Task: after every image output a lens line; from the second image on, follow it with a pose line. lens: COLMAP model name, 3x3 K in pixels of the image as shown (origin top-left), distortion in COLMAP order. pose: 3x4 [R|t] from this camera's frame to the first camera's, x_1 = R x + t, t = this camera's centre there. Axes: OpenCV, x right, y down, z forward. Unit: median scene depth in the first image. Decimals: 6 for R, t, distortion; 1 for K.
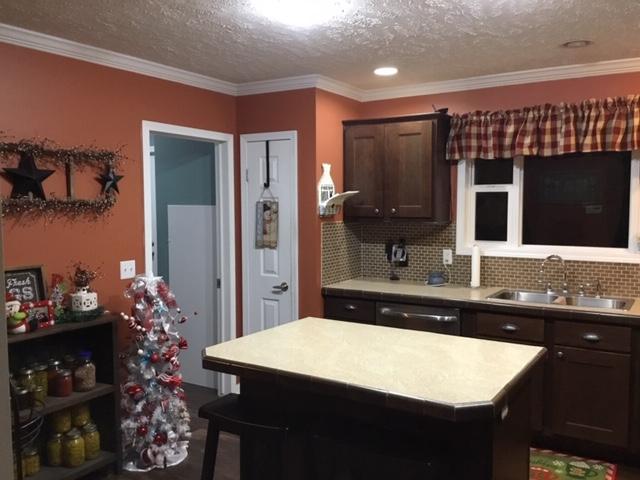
lens RADIAL K [[583.9, 0, 320.3], [0, 583.9, 243.6], [0, 0, 1]] dist [0.100665, -0.038181]
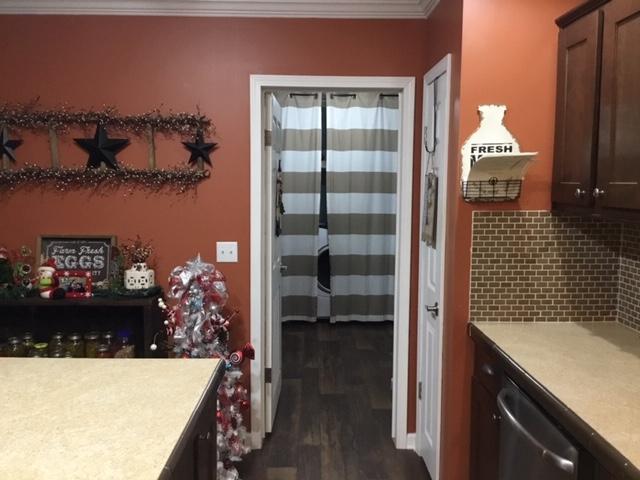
lens RADIAL K [[583.9, 0, 319.6], [0, 583.9, 237.2], [0, 0, 1]] dist [0.100665, -0.038181]
pose [[0.539896, 0.089100, -0.837003, 0.536577], [-0.070277, 0.995681, 0.060660, -0.045371], [0.838793, 0.026072, 0.543826, 0.742619]]
